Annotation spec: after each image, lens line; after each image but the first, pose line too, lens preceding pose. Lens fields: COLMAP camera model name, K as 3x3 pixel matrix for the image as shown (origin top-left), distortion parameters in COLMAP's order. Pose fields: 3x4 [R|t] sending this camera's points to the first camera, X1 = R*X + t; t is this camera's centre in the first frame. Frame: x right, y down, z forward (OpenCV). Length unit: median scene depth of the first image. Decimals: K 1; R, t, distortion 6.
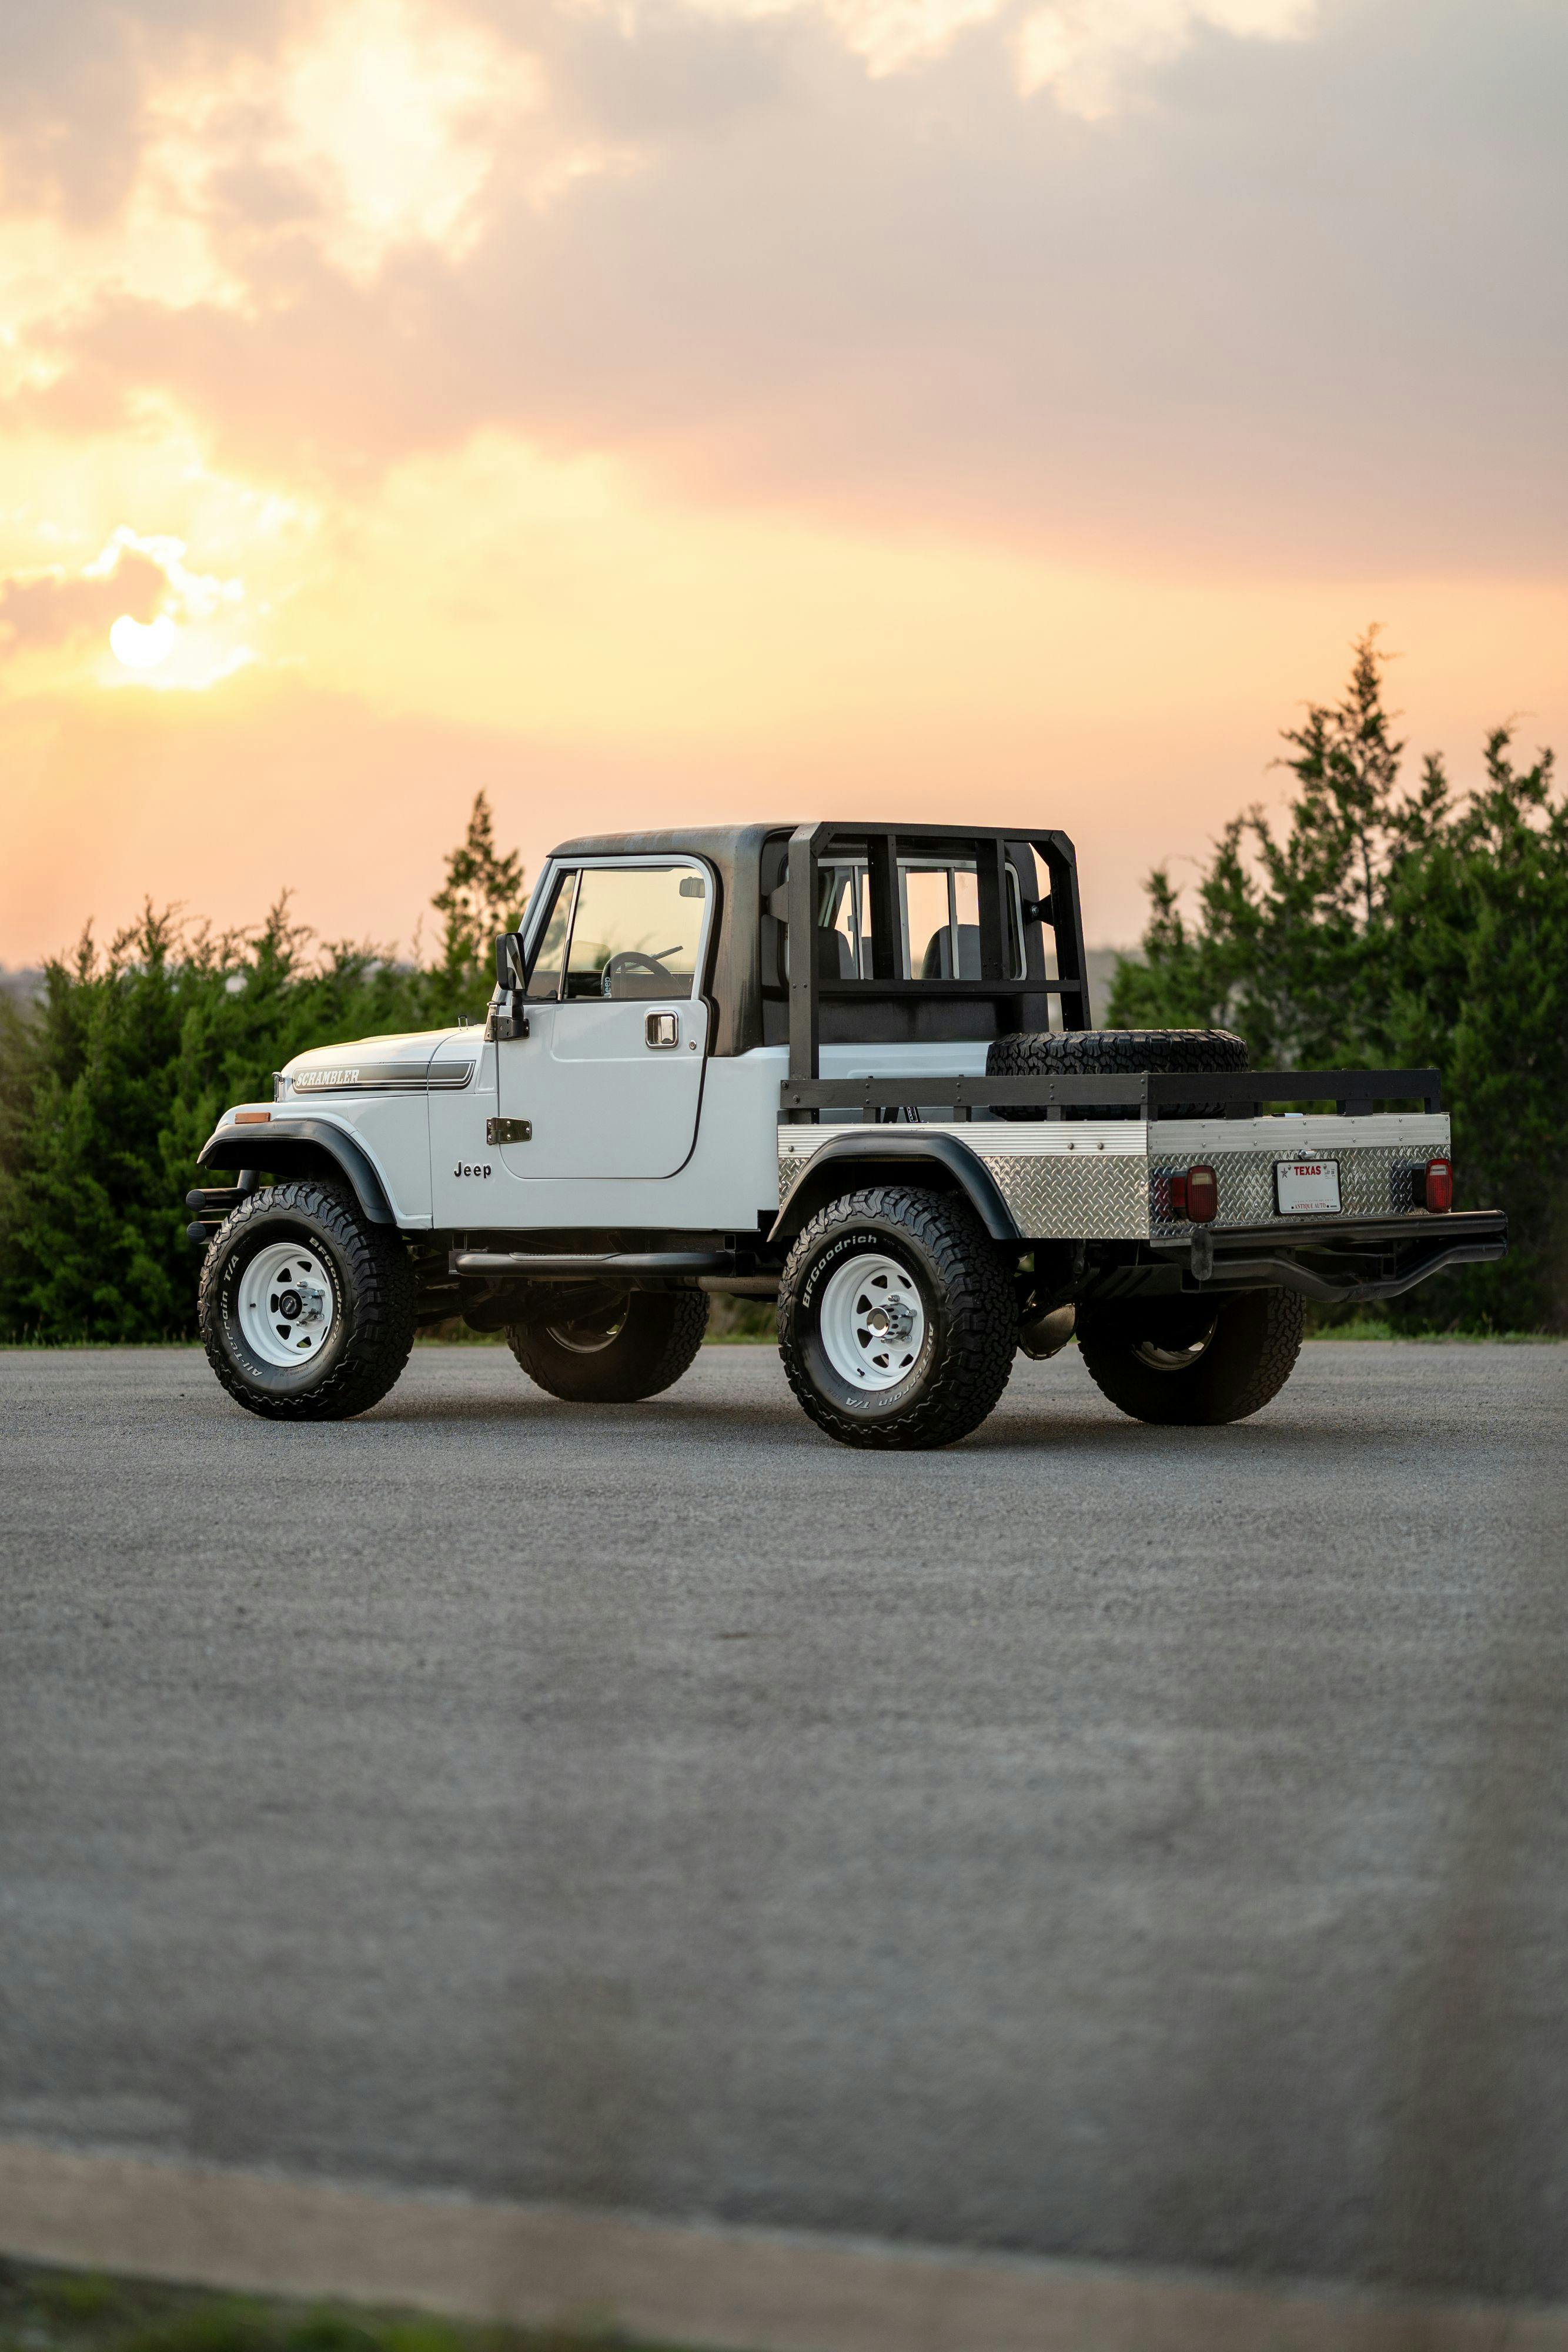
lens RADIAL K [[5847.2, 0, 784.0], [0, 5847.2, 1176.0], [0, 0, 1]] dist [-0.076944, -0.208496]
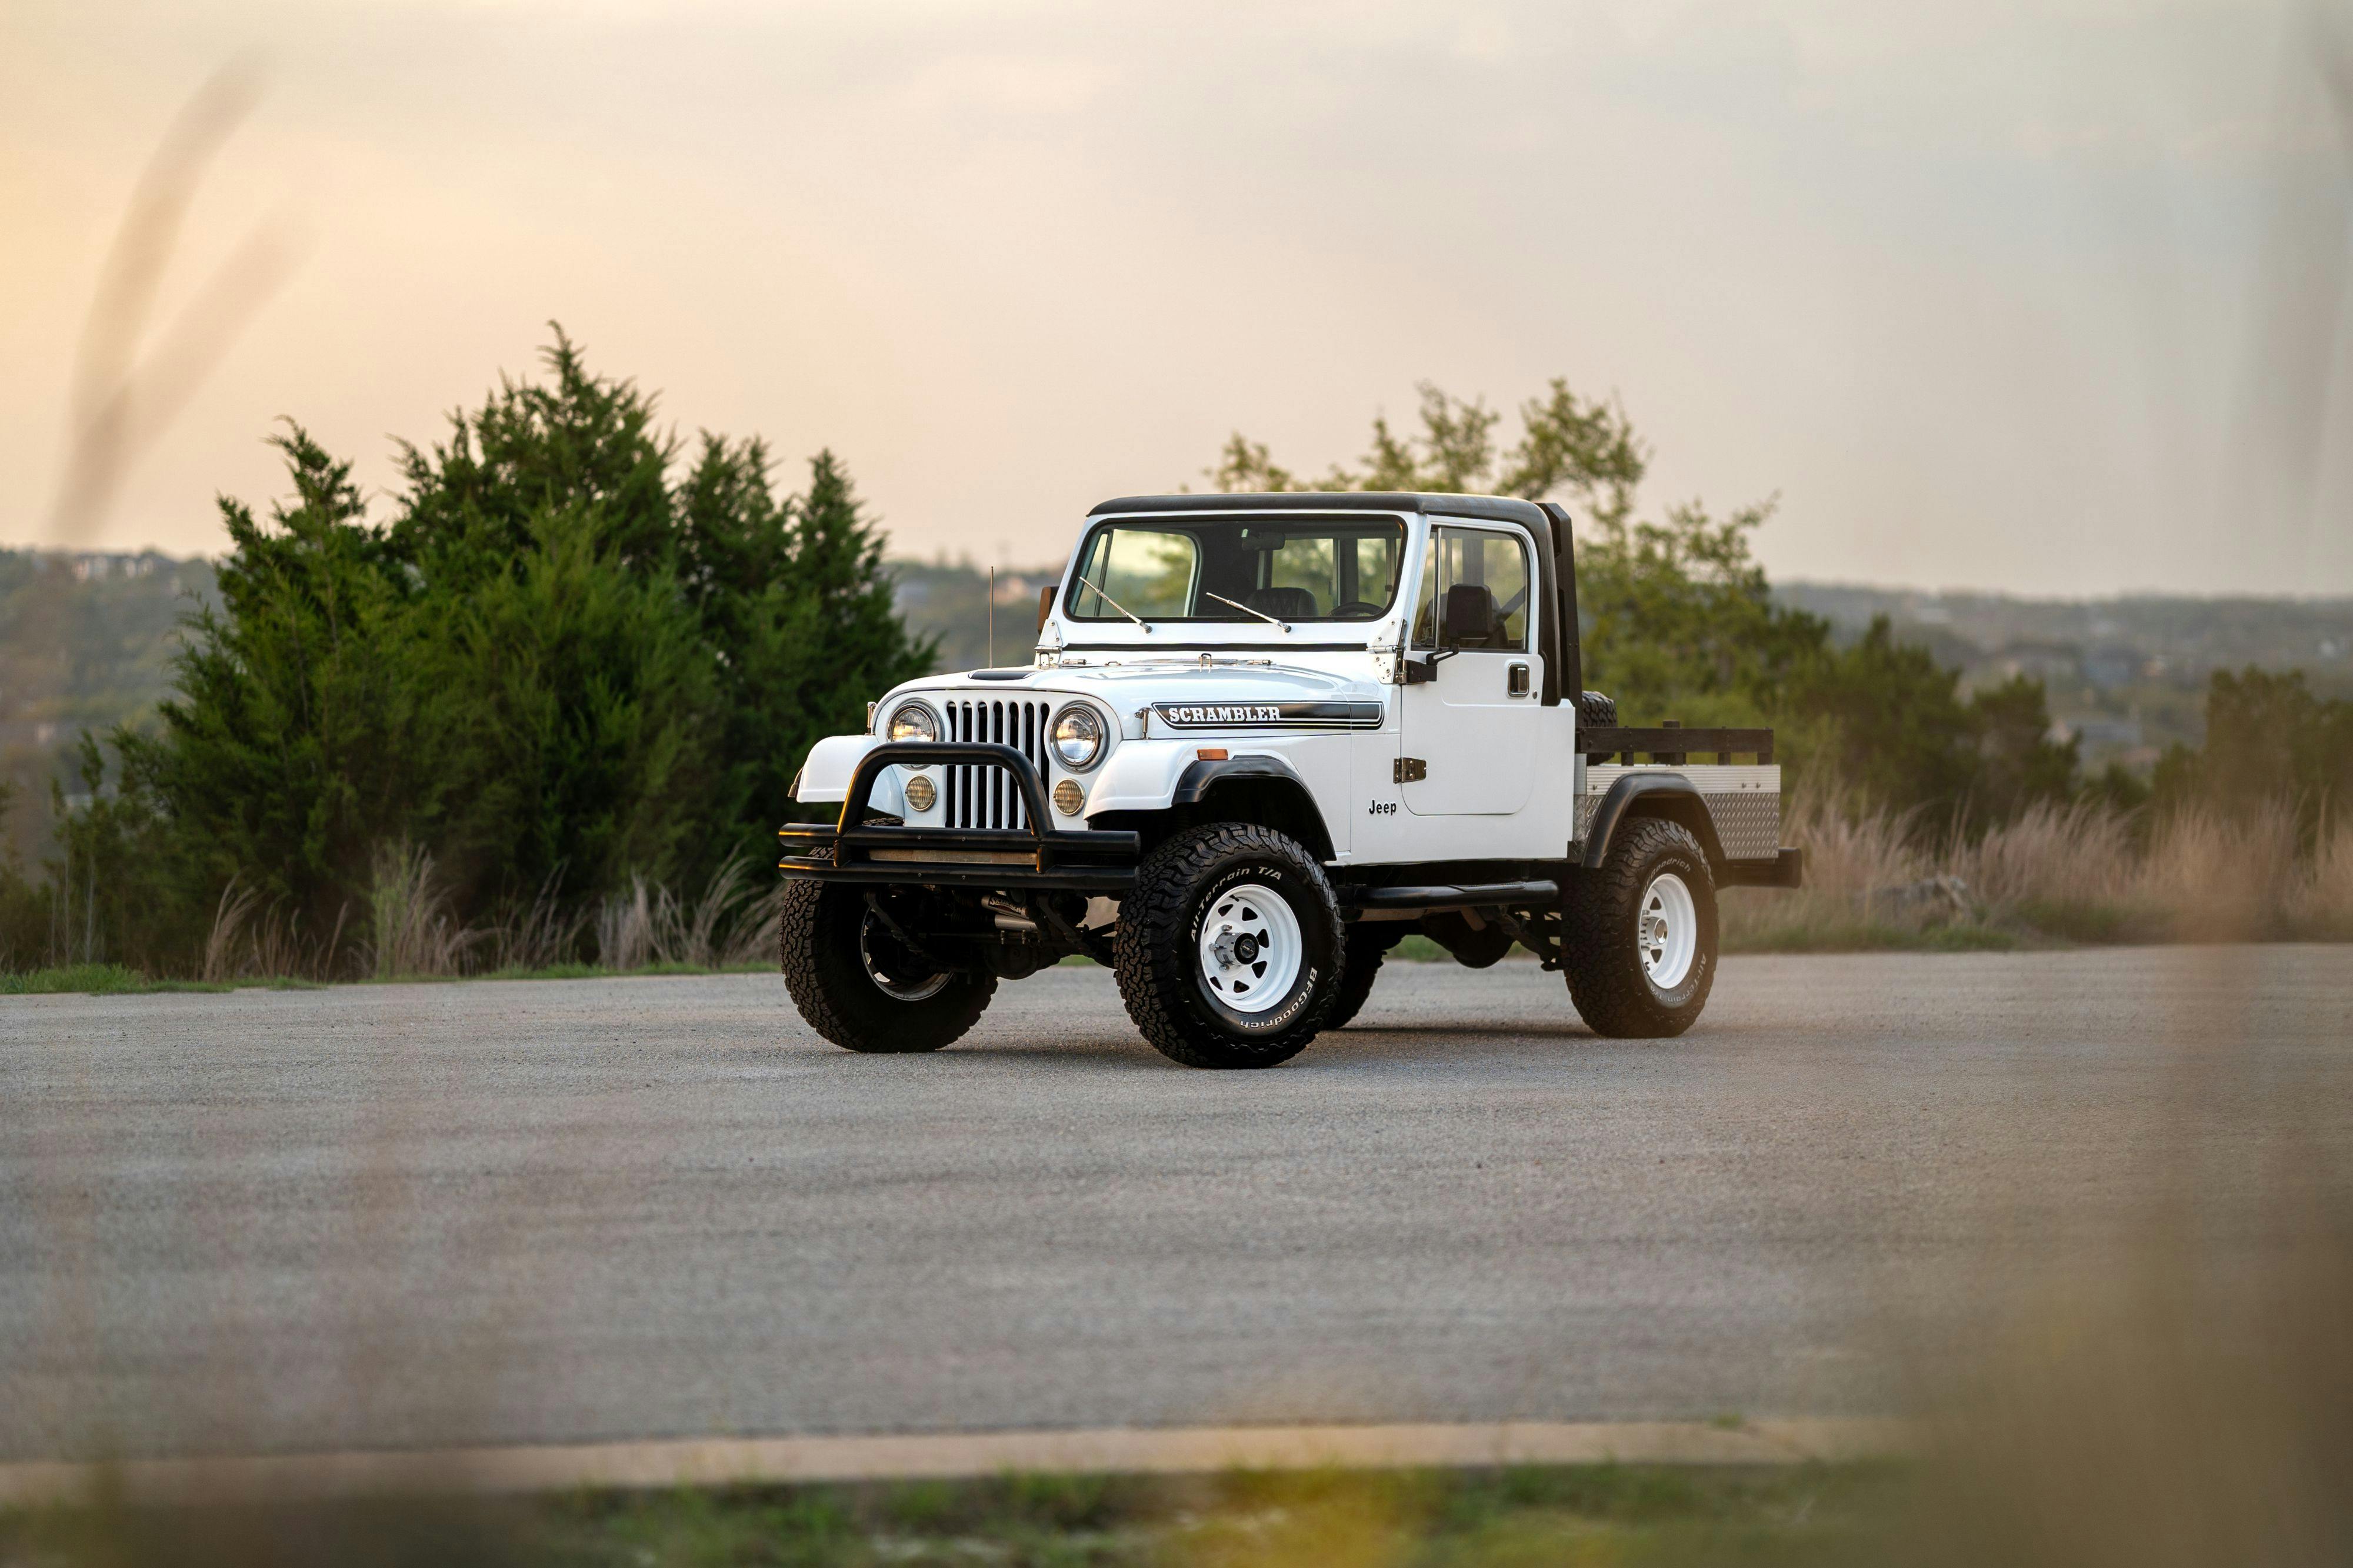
lens RADIAL K [[5849.6, 0, 1176.5], [0, 5849.6, 784.0], [0, 0, 1]] dist [-0.076944, -0.208496]
pose [[-0.132858, 0.003459, 0.991129, -1.095374], [0.006078, 0.999978, -0.002675, -0.002596], [-0.991116, 0.005668, -0.132876, 1.194065]]
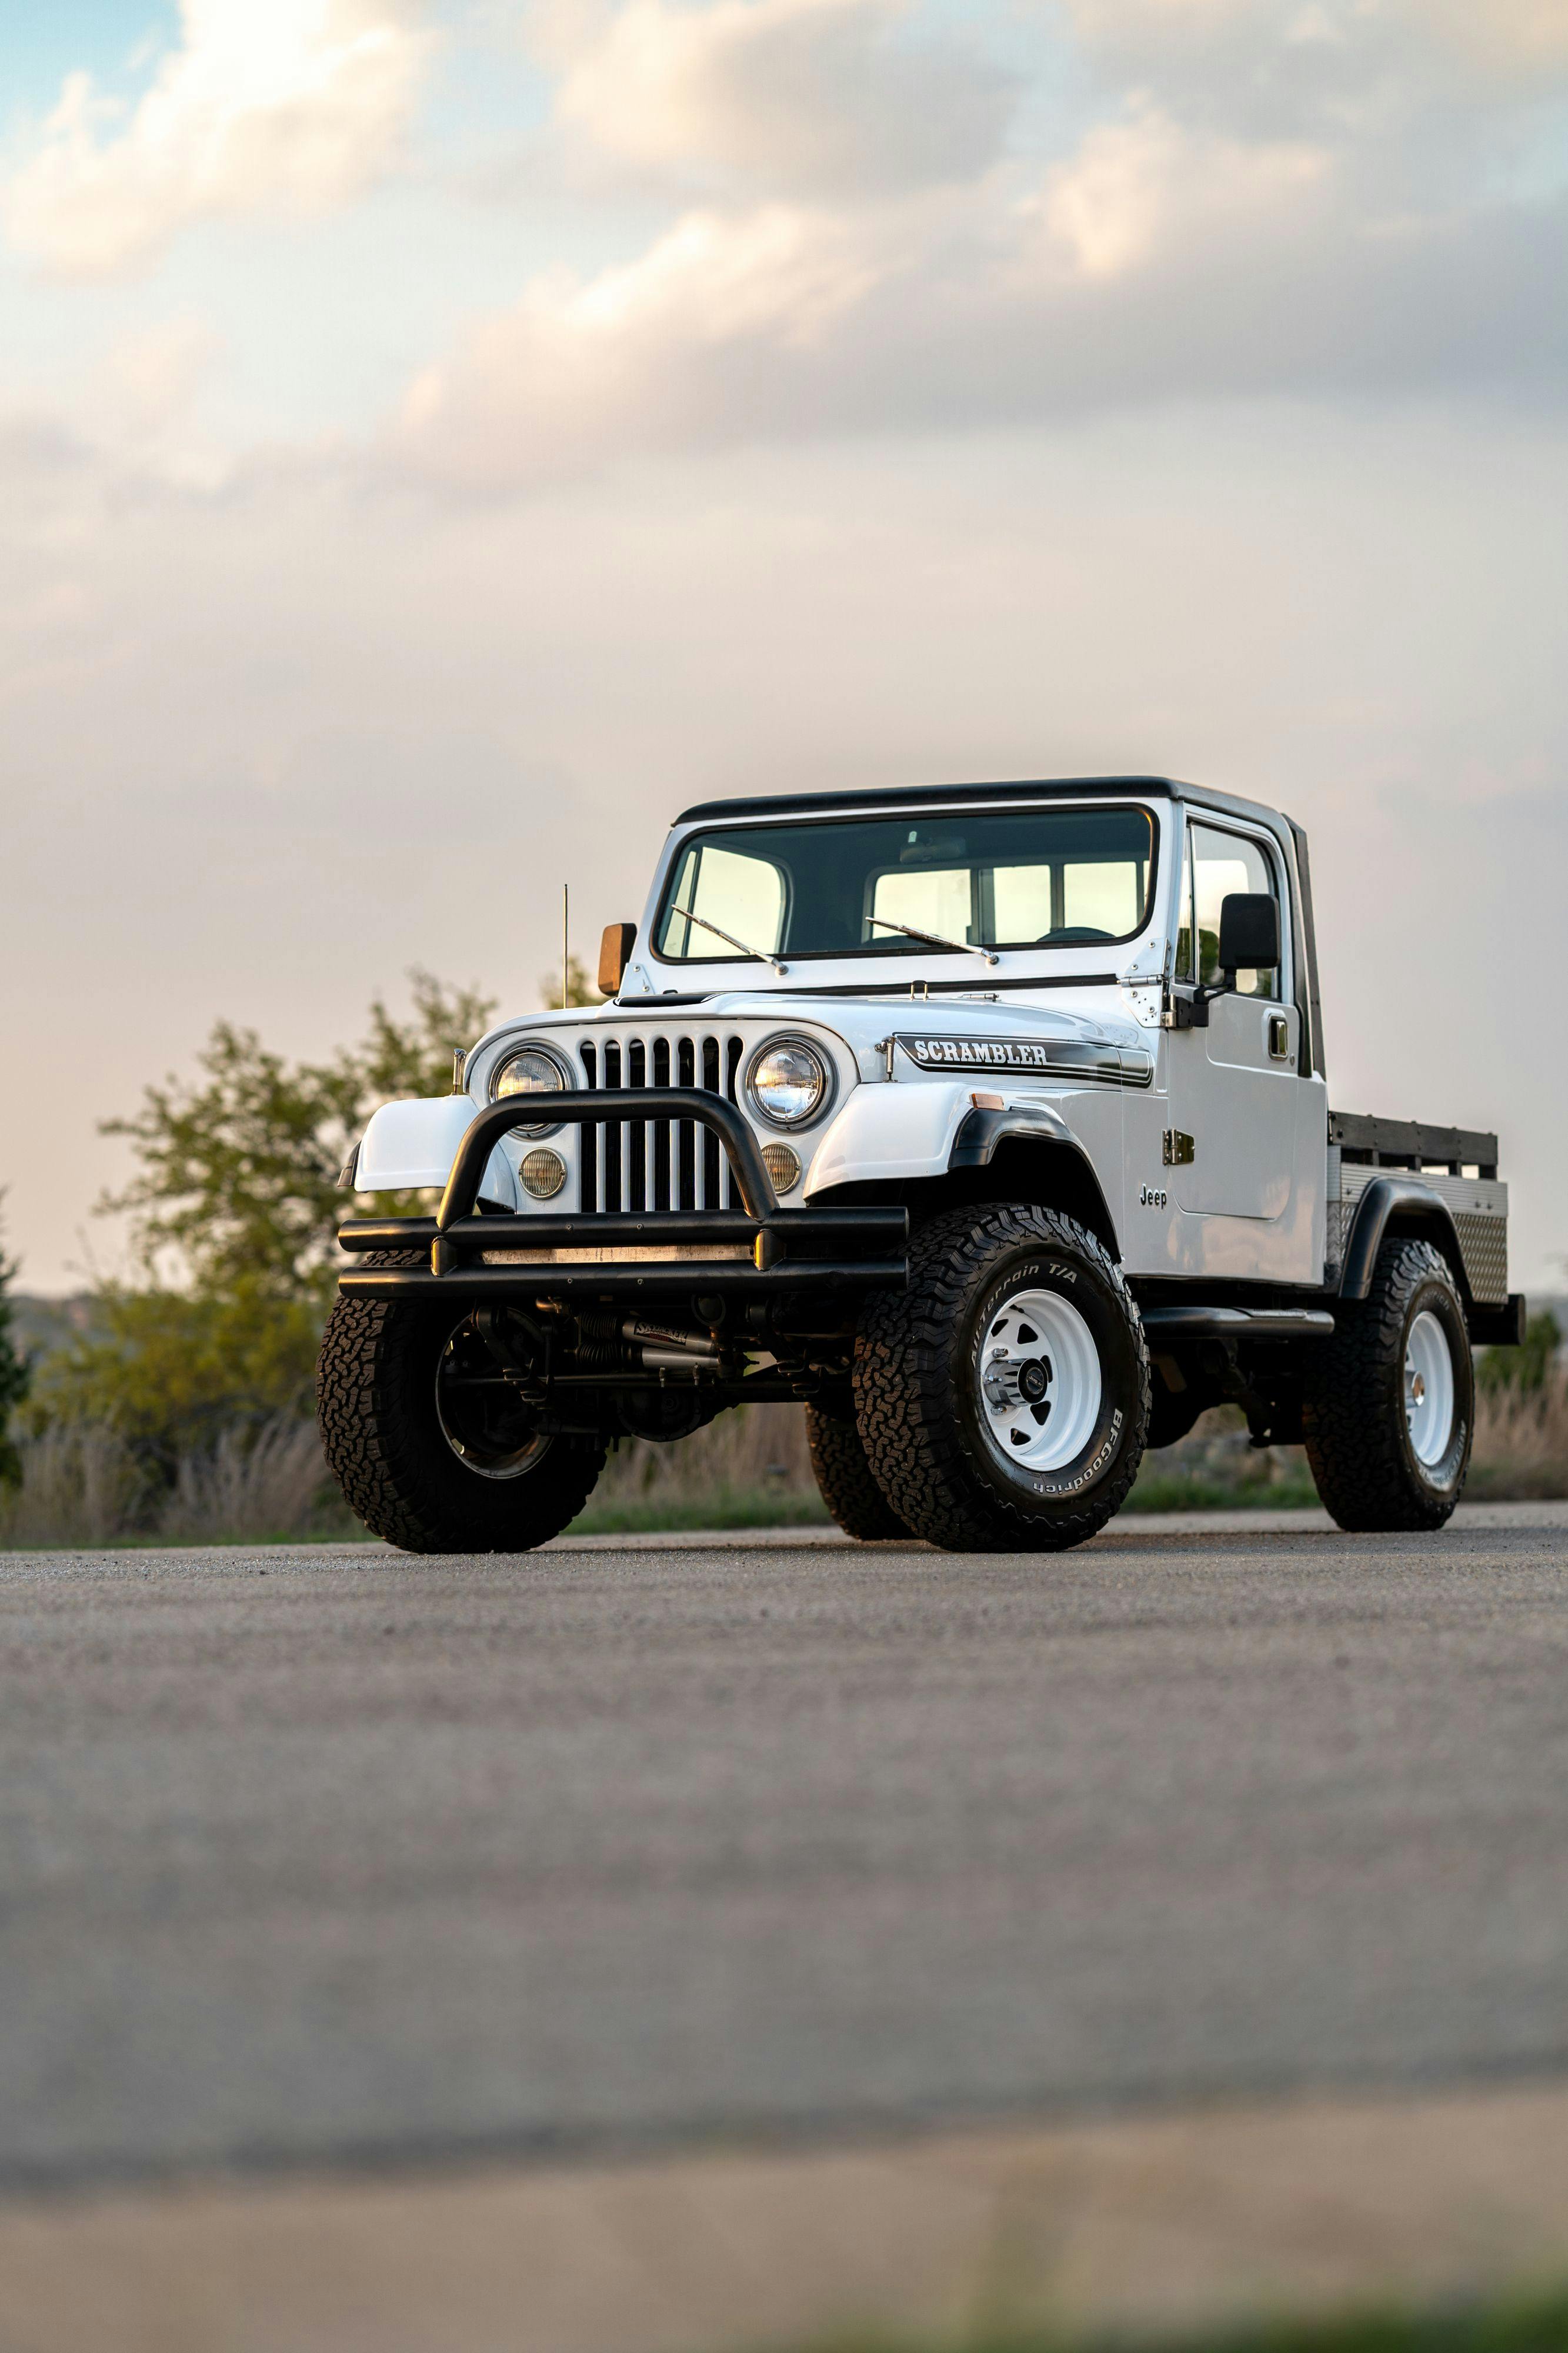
lens RADIAL K [[5619.7, 0, 784.0], [0, 5619.7, 1176.5], [0, 0, 1]] dist [-0.027801, -0.013173]
pose [[-0.288342, 0.059959, 0.955648, -0.738399], [0.023895, 0.998177, -0.055417, 0.035654], [-0.957229, 0.006856, -0.289250, 1.274179]]
